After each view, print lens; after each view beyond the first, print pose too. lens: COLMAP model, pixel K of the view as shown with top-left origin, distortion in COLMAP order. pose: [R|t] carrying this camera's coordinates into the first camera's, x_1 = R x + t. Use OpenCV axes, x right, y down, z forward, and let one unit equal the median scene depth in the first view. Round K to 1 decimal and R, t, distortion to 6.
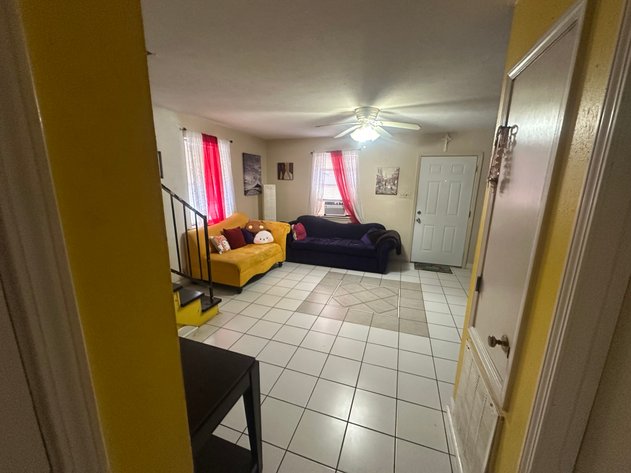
lens RADIAL K [[255.0, 0, 316.1], [0, 255.0, 236.3], [0, 0, 1]] dist [0.000716, 0.000057]
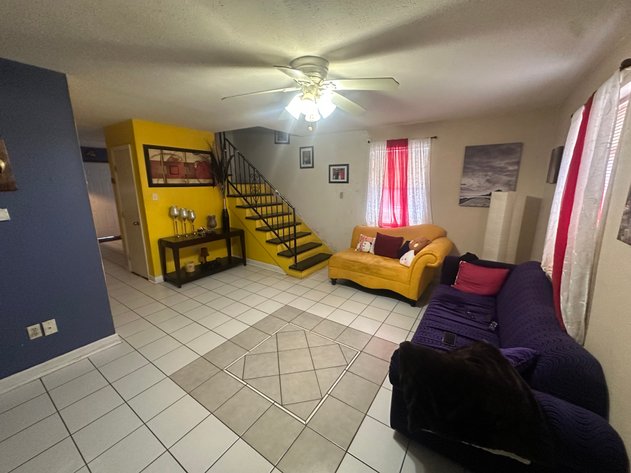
lens RADIAL K [[255.0, 0, 317.1], [0, 255.0, 236.3], [0, 0, 1]] dist [0.000716, 0.000057]
pose [[-0.258813, 0.196778, -0.945671, 0.626283], [-0.208170, 0.944660, 0.253540, -0.209379], [0.943229, 0.262480, -0.203527, 0.933027]]
